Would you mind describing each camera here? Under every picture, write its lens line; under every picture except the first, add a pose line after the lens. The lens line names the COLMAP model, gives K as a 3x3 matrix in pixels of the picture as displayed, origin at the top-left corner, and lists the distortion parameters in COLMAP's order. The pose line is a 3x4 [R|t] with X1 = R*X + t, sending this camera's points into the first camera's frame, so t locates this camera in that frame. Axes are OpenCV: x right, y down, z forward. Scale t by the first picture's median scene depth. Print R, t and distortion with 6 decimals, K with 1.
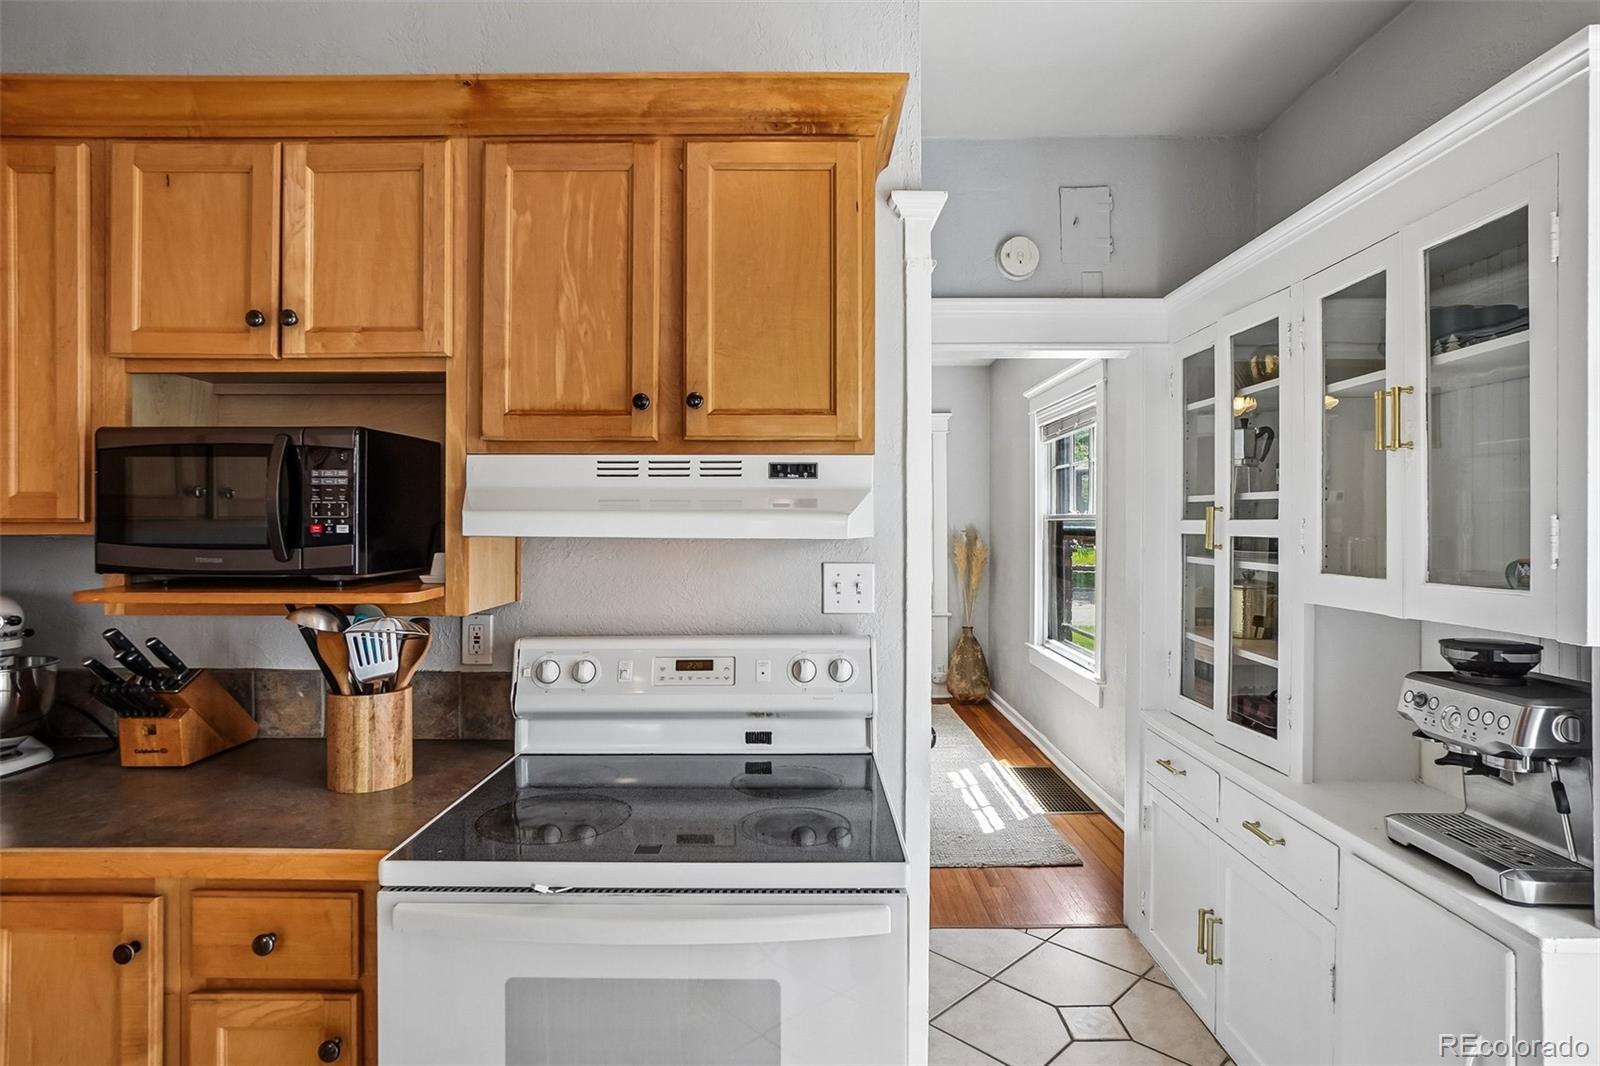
lens RADIAL K [[842.6, 0, 805.1], [0, 842.6, 526.7], [0, 0, 1]] dist [-0.029460, 0.001168]
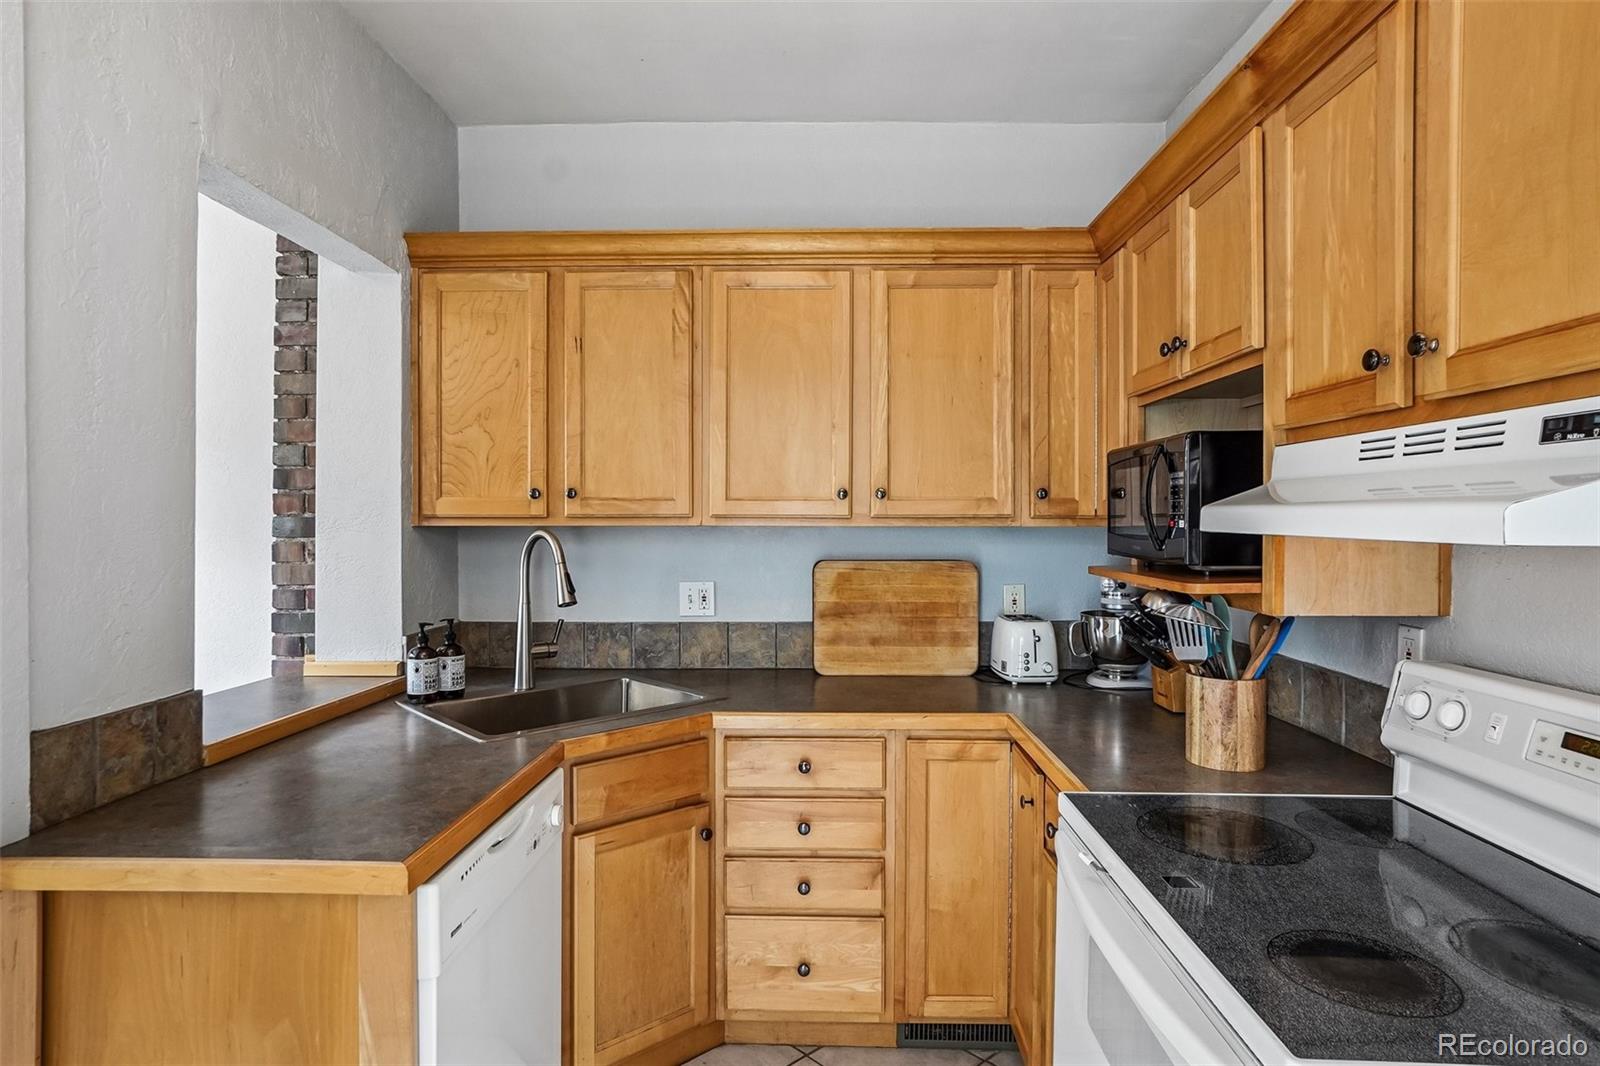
lens RADIAL K [[843.5, 0, 800.3], [0, 843.5, 526.1], [0, 0, 1]] dist [0.001729, 0.000760]
pose [[-0.022250, 0.007379, -0.999725, 0.576336], [-0.002975, 0.999968, 0.007447, -0.001731], [0.999748, 0.003140, -0.022227, 0.488472]]
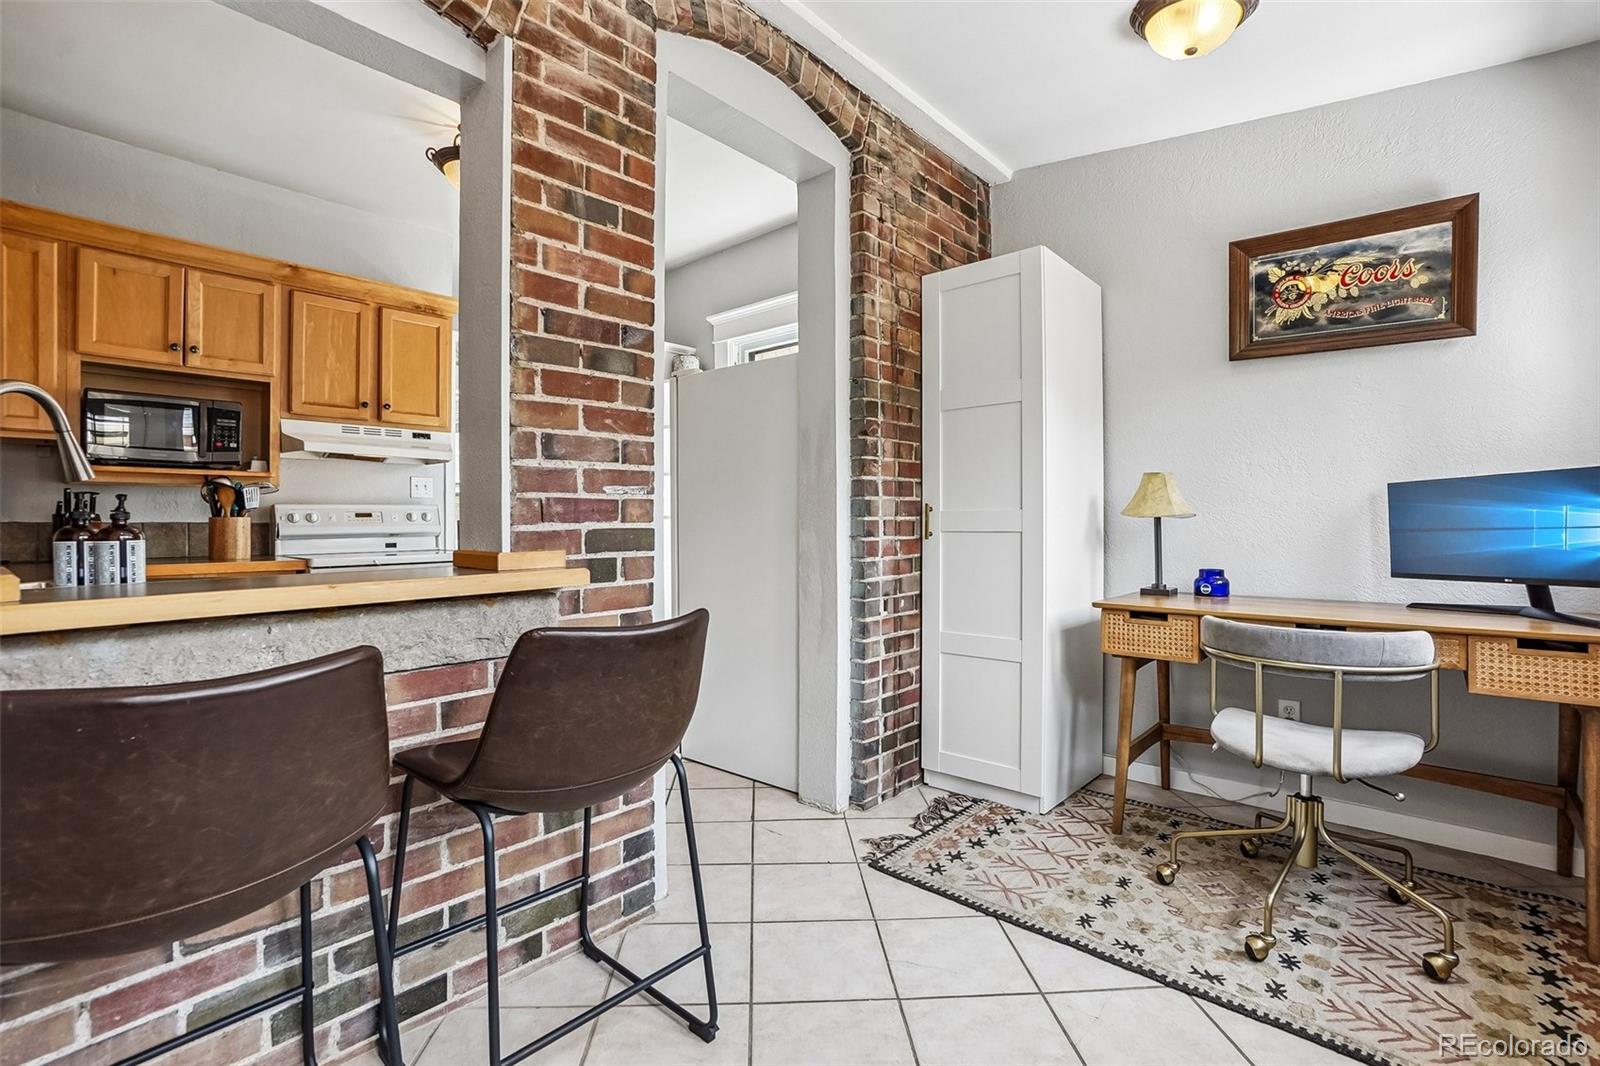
lens RADIAL K [[721.6, 0, 794.9], [0, 721.6, 528.0], [0, 0, 1]] dist [-0.041444, 0.000018]
pose [[0.666669, -0.009650, 0.745292, -0.931562], [0.007168, 0.999953, 0.006535, 0.224011], [-0.745320, 0.000985, 0.666706, -1.428717]]
